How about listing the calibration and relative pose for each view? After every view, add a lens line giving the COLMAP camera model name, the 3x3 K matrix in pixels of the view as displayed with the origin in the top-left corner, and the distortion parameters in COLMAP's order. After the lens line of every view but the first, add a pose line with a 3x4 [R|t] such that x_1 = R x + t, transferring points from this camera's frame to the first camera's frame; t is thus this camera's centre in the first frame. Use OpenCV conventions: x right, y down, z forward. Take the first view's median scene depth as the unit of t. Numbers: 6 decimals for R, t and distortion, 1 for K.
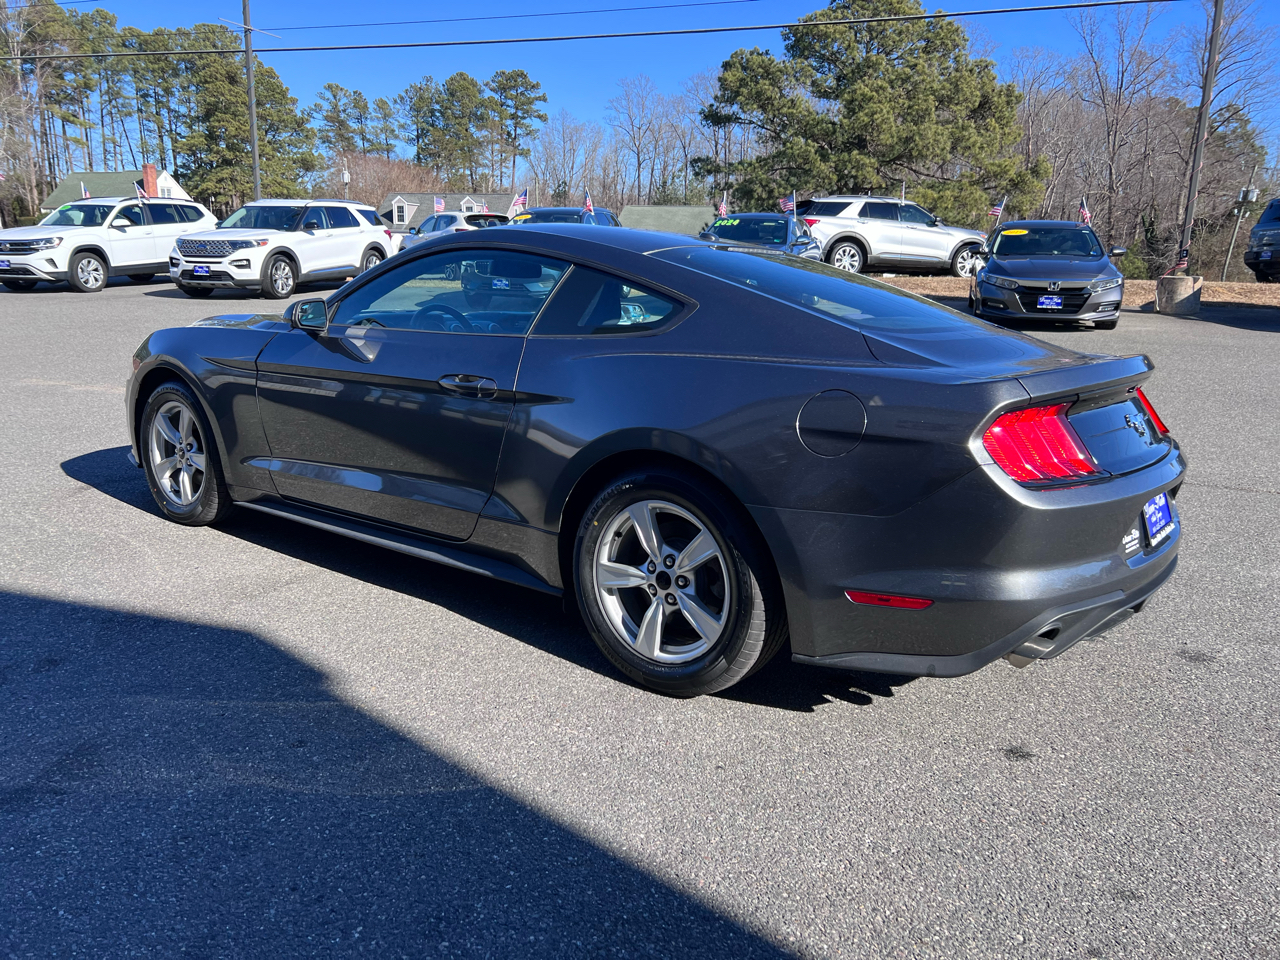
lens RADIAL K [[963.7, 0, 627.1], [0, 963.7, 479.2], [0, 0, 1]] dist [0.049150, -0.051981]
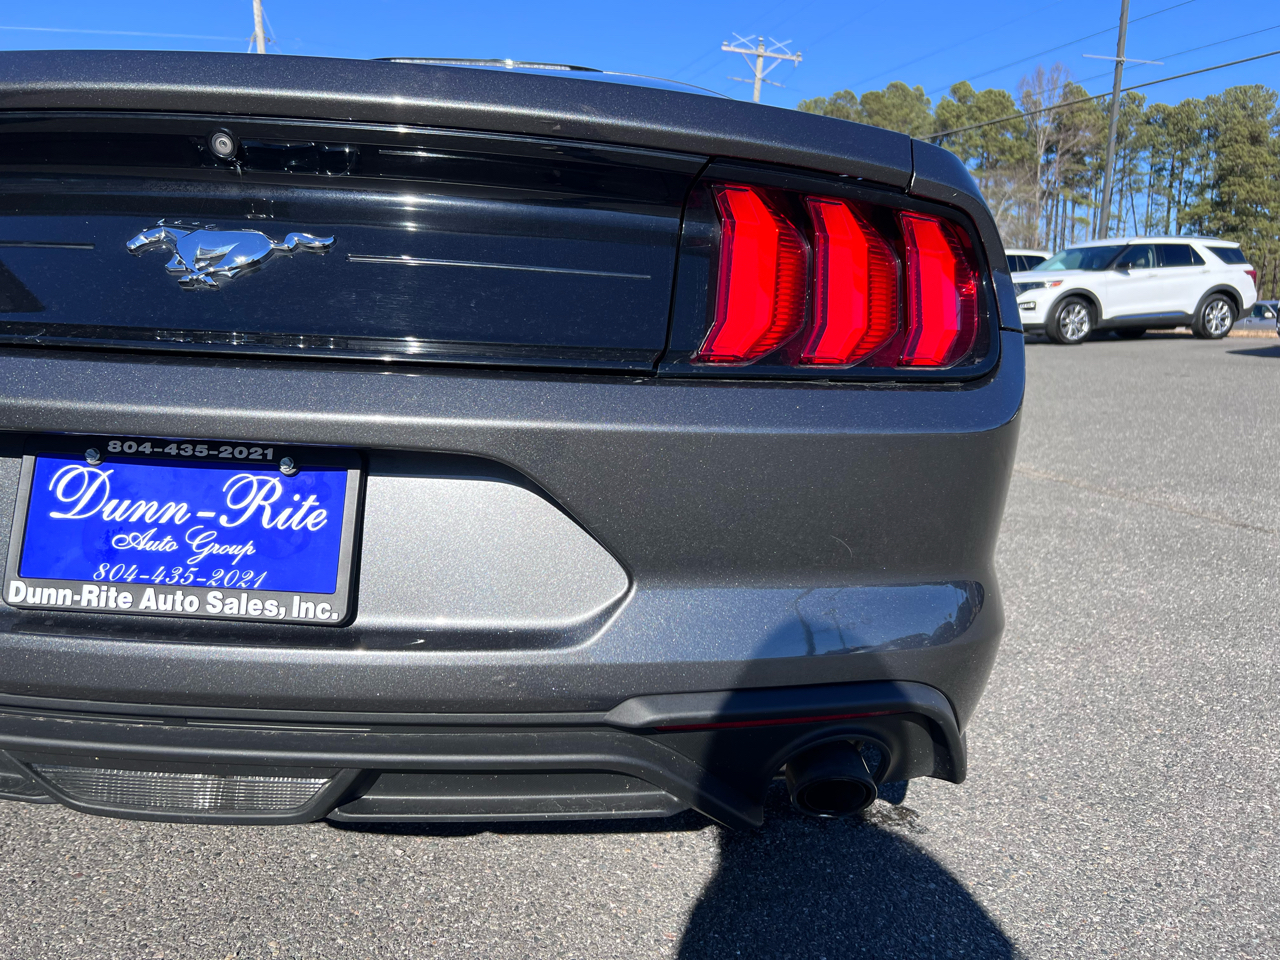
lens RADIAL K [[974.5, 0, 628.2], [0, 974.5, 473.9], [0, 0, 1]] dist [0.036877, -0.047140]
pose [[0.590679, 0.124175, -0.797295, 0.128230], [-0.189703, 0.981764, 0.012363, -0.002375], [0.784291, 0.143947, 0.603463, 0.134227]]
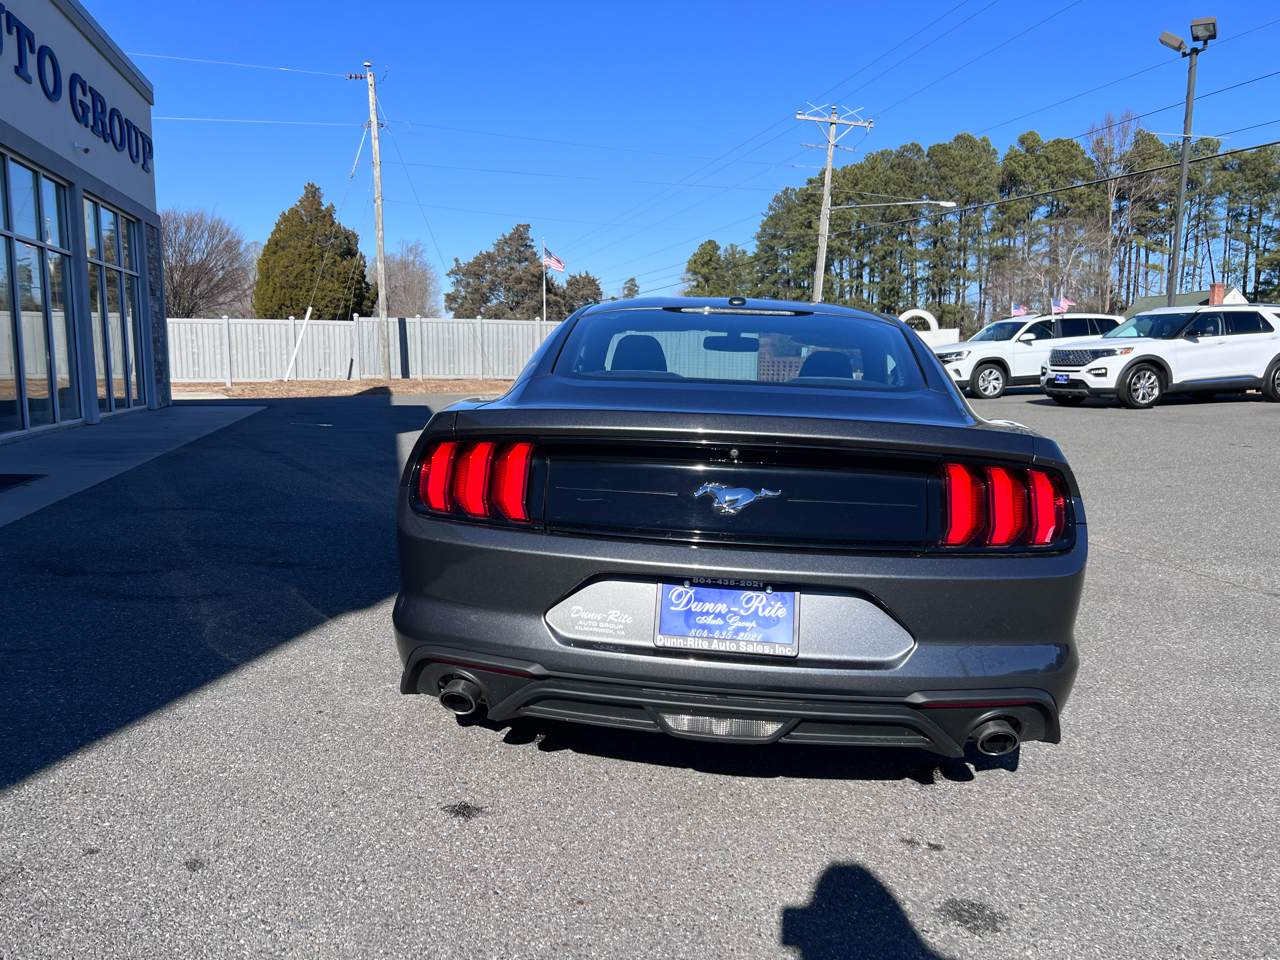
lens RADIAL K [[963.7, 0, 627.1], [0, 963.7, 479.2], [0, 0, 1]] dist [0.049150, -0.051981]
pose [[0.534906, 0.096017, -0.839438, 0.164067], [-0.196247, 0.980470, -0.012904, -0.006831], [0.821804, 0.171640, 0.543302, 0.074415]]
